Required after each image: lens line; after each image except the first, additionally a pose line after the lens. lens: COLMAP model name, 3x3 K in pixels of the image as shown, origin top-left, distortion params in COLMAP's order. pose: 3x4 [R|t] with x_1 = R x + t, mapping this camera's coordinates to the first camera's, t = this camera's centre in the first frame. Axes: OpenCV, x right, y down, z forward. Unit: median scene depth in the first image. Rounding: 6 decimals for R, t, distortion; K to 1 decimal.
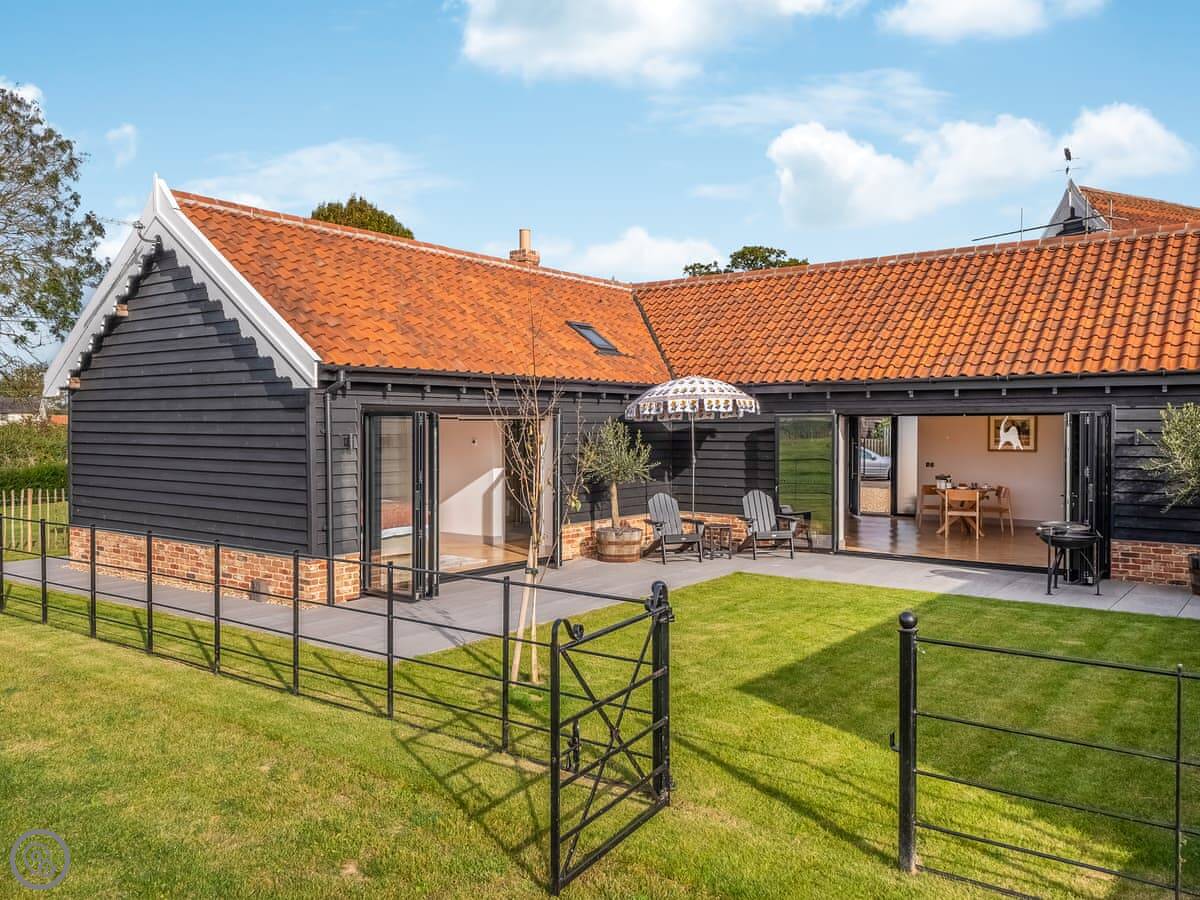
lens RADIAL K [[906.4, 0, 599.7], [0, 906.4, 449.0], [0, 0, 1]] dist [0.039139, -0.006656]
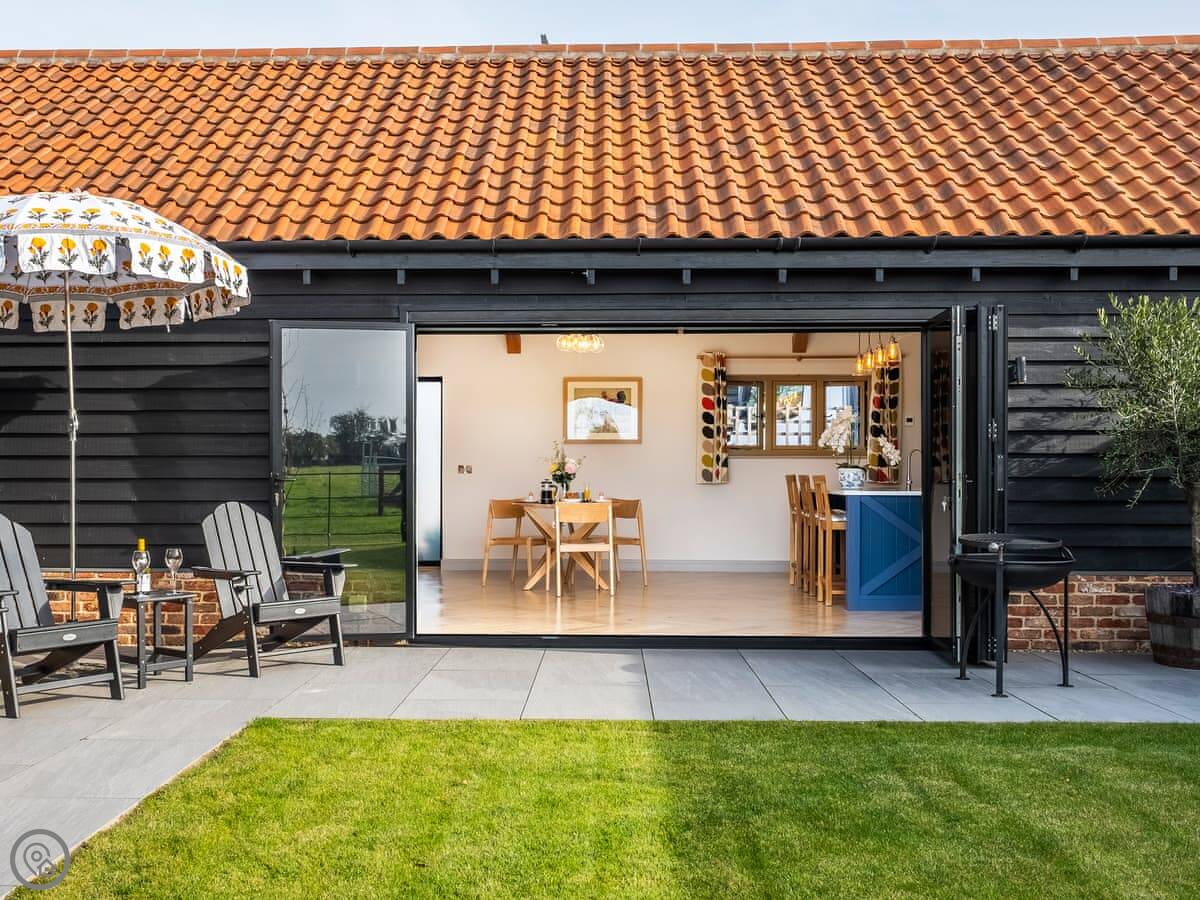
lens RADIAL K [[1285.2, 0, 590.8], [0, 1285.2, 447.6], [0, 0, 1]] dist [0.013937, 0.000000]
pose [[0.827314, 0.006338, 0.561704, -0.017823], [0.013374, 0.999431, -0.030977, 0.043316], [-0.561580, 0.033140, 0.826758, 0.462165]]
